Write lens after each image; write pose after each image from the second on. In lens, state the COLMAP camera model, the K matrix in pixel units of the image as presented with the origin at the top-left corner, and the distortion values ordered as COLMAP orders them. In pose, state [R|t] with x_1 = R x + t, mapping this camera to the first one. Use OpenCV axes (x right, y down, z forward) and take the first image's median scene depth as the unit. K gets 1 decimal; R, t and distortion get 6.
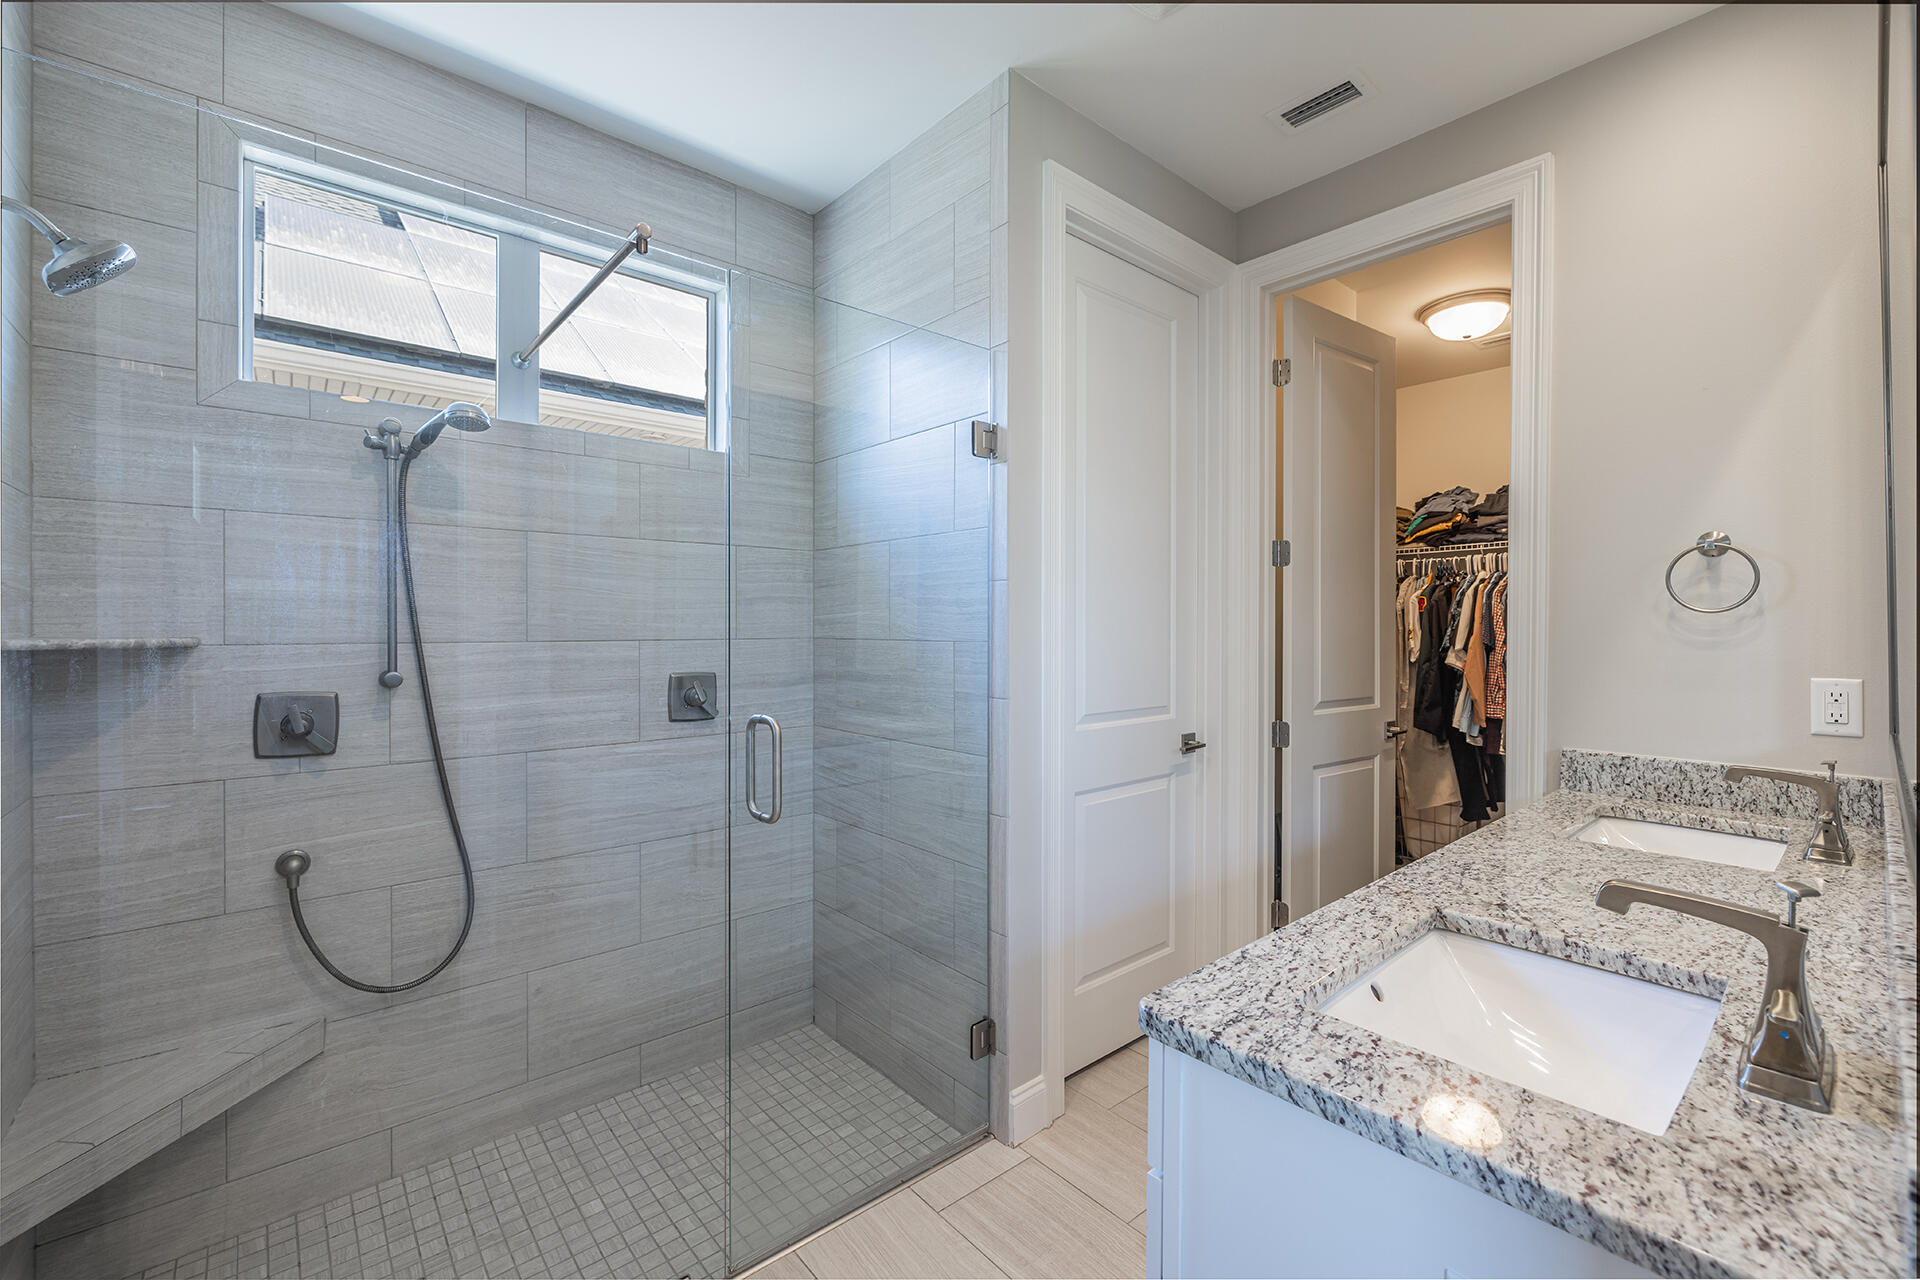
lens RADIAL K [[808.3, 0, 971.1], [0, 808.3, 629.0], [0, 0, 1]] dist [-0.001199, 0.001612]
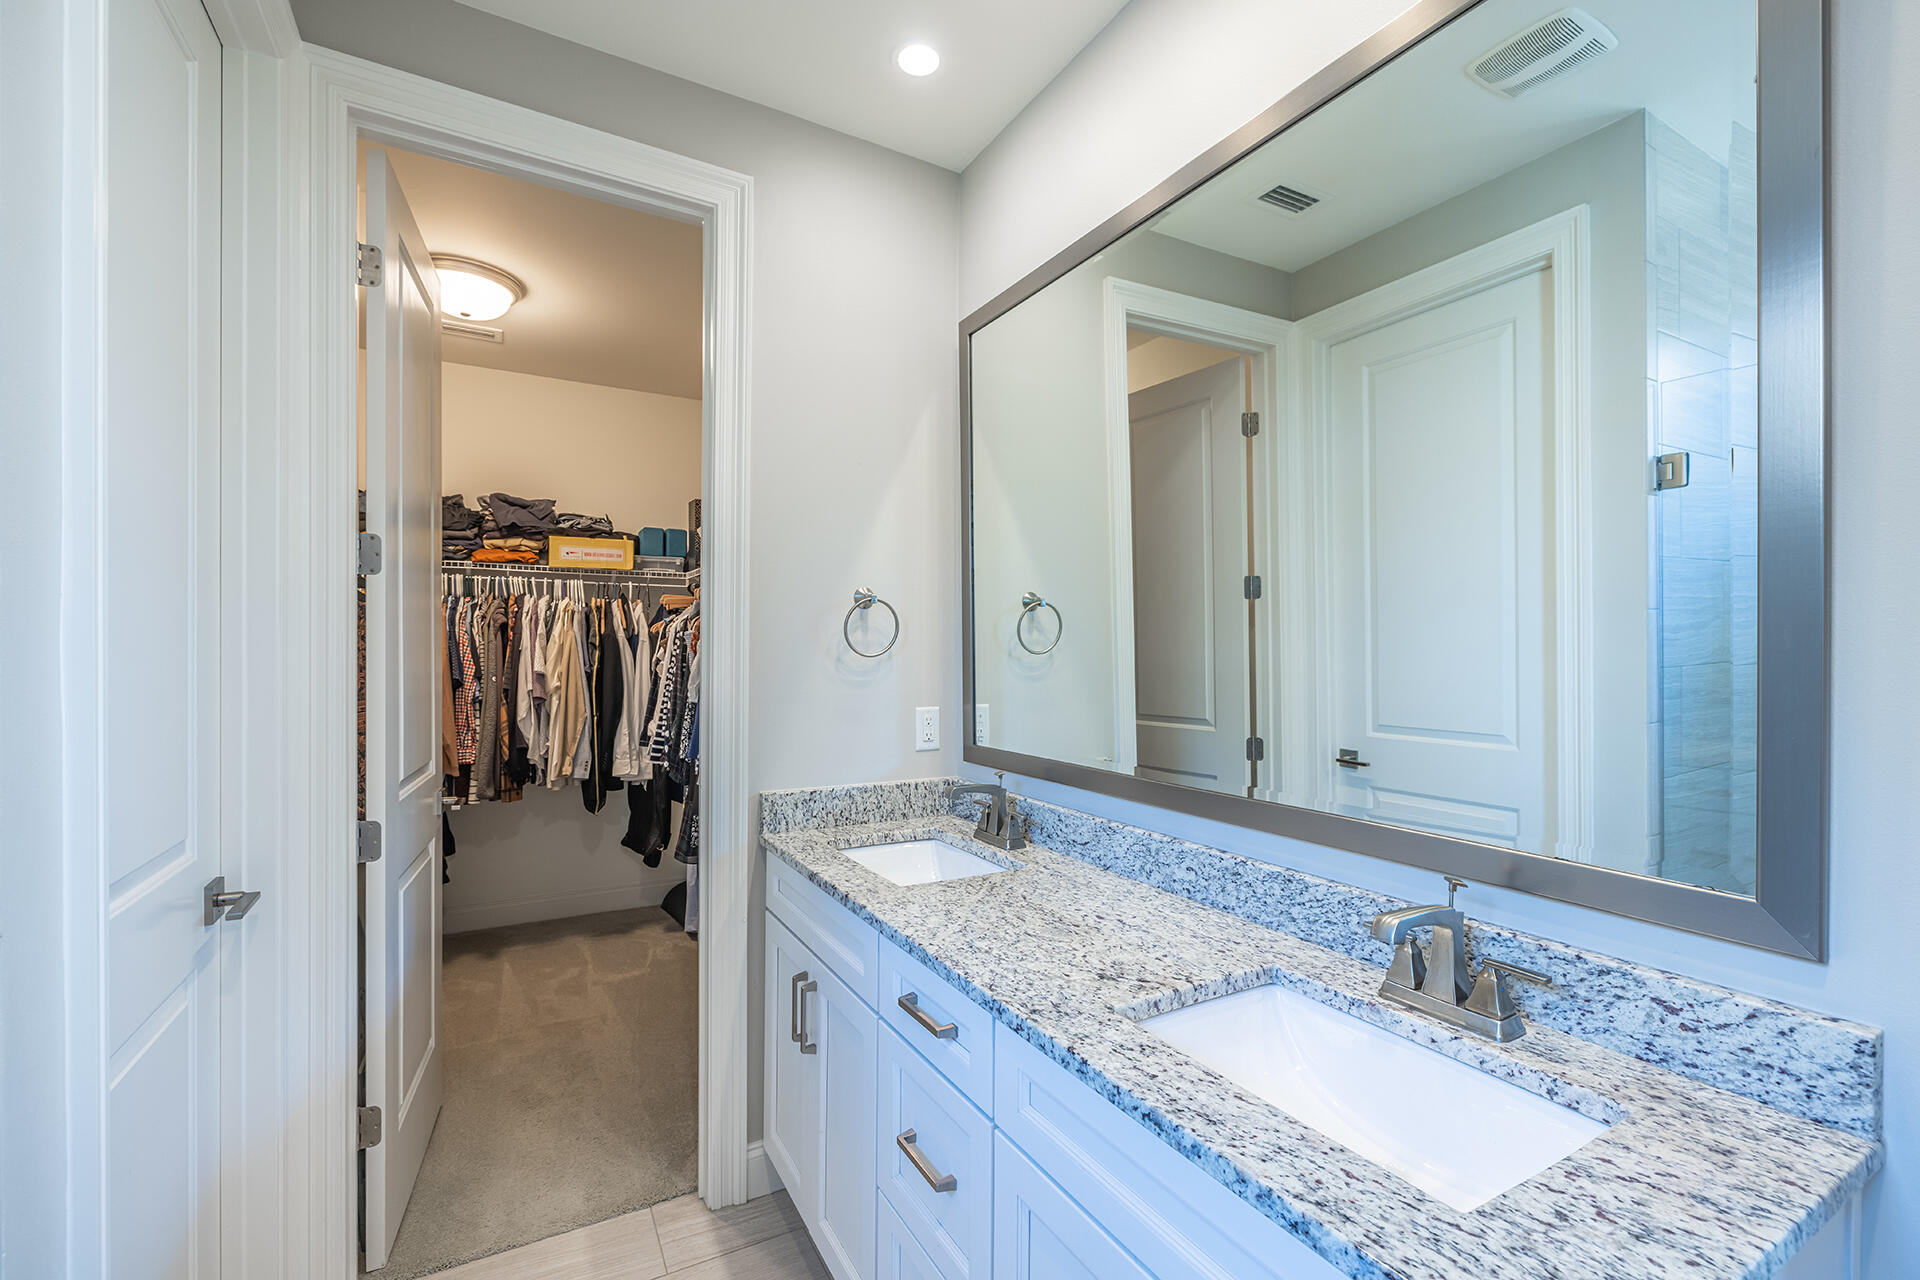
lens RADIAL K [[808.3, 0, 965.6], [0, 808.3, 641.4], [0, 0, 1]] dist [-0.001199, 0.001612]
pose [[0.189043, 0.012683, 0.981887, -0.309887], [-0.007627, 0.999905, -0.011447, -0.044116], [-0.981939, -0.005325, 0.189122, 0.925394]]
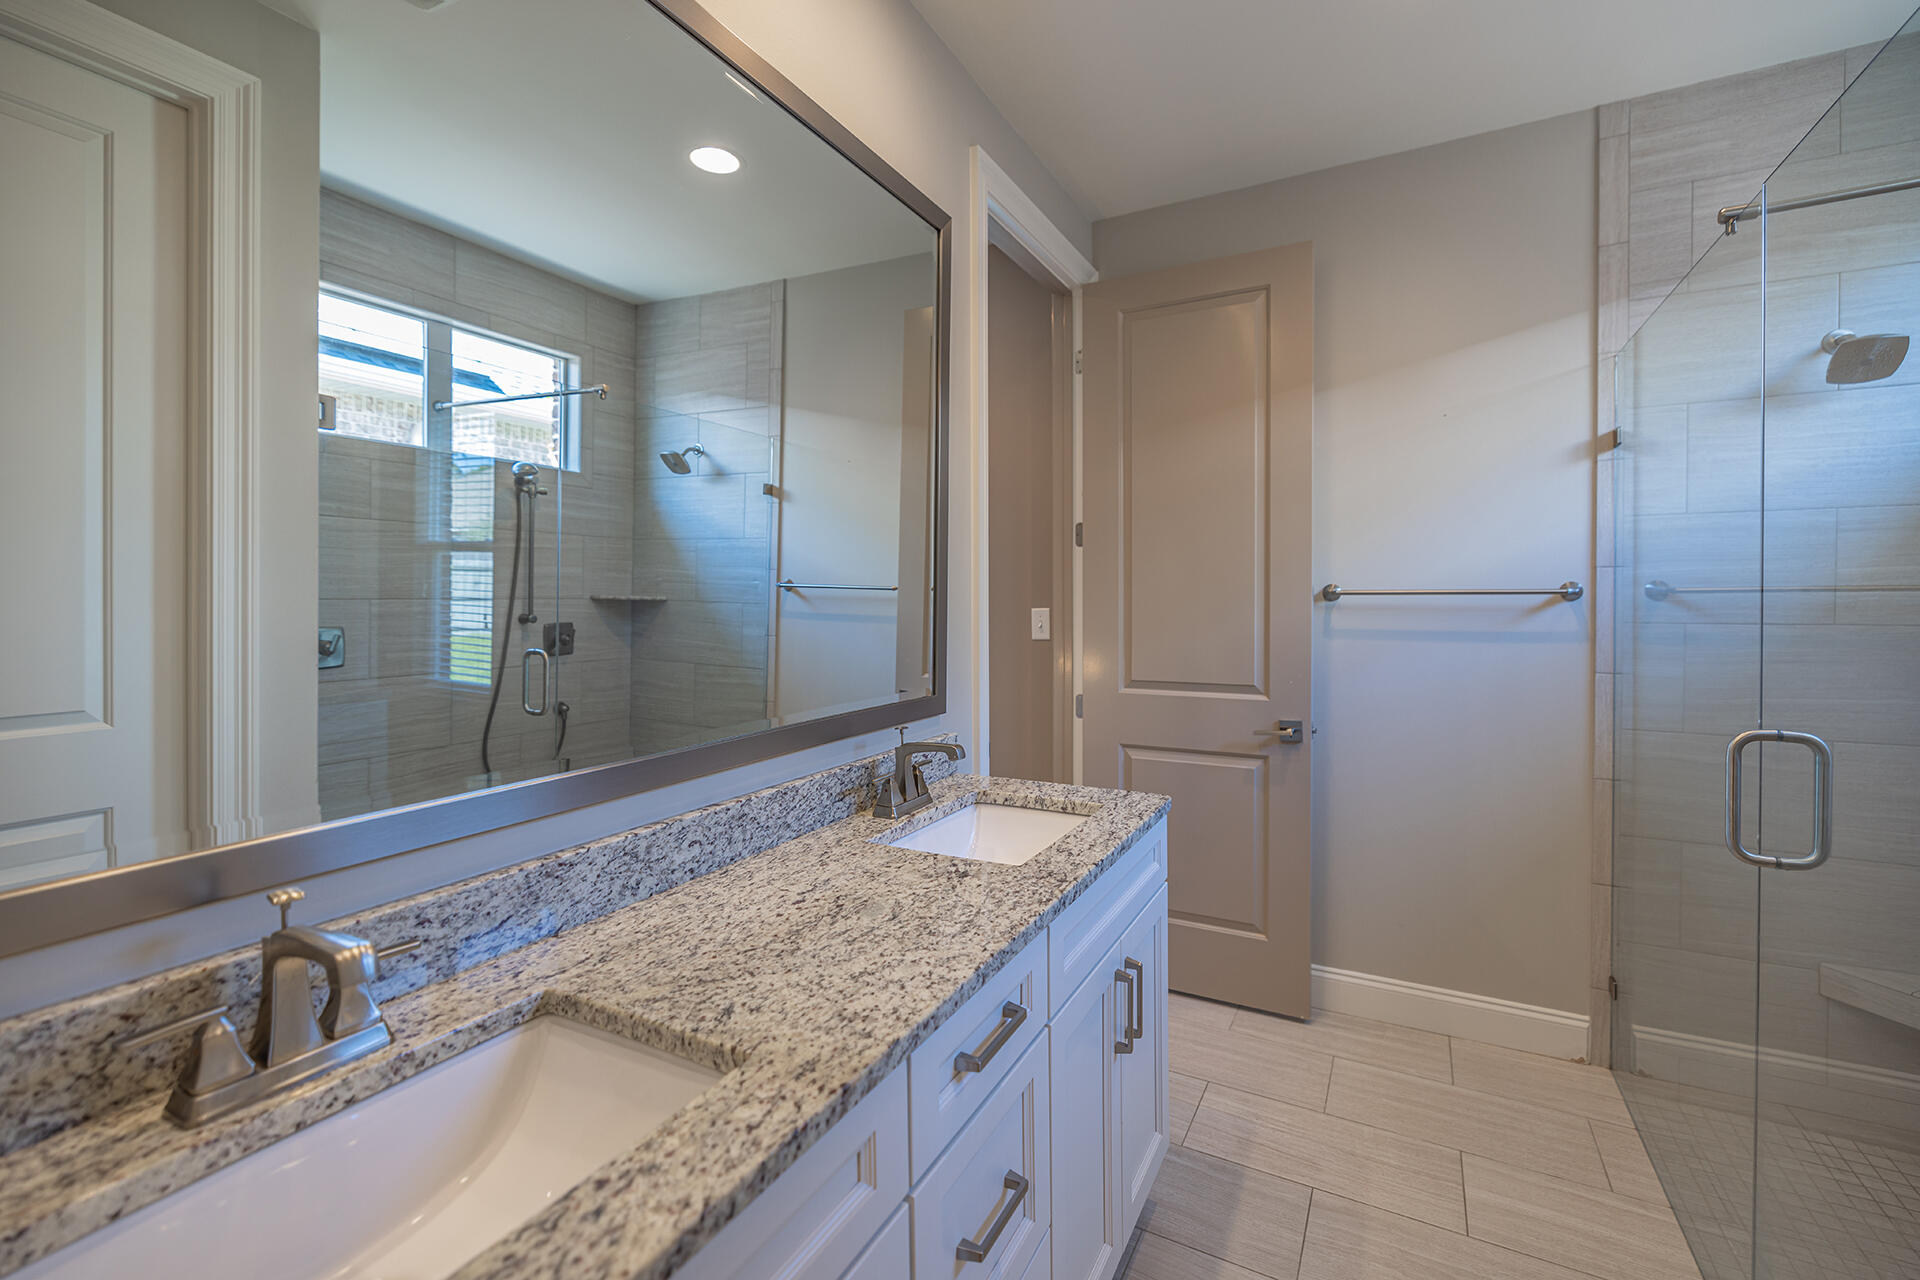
lens RADIAL K [[808.3, 0, 995.5], [0, 808.3, 594.2], [0, 0, 1]] dist [-0.001199, 0.001612]
pose [[-0.926161, 0.002573, -0.377120, 0.965751], [0.005970, 0.999951, -0.007838, -0.023681], [0.377081, -0.009511, -0.926131, 1.903842]]
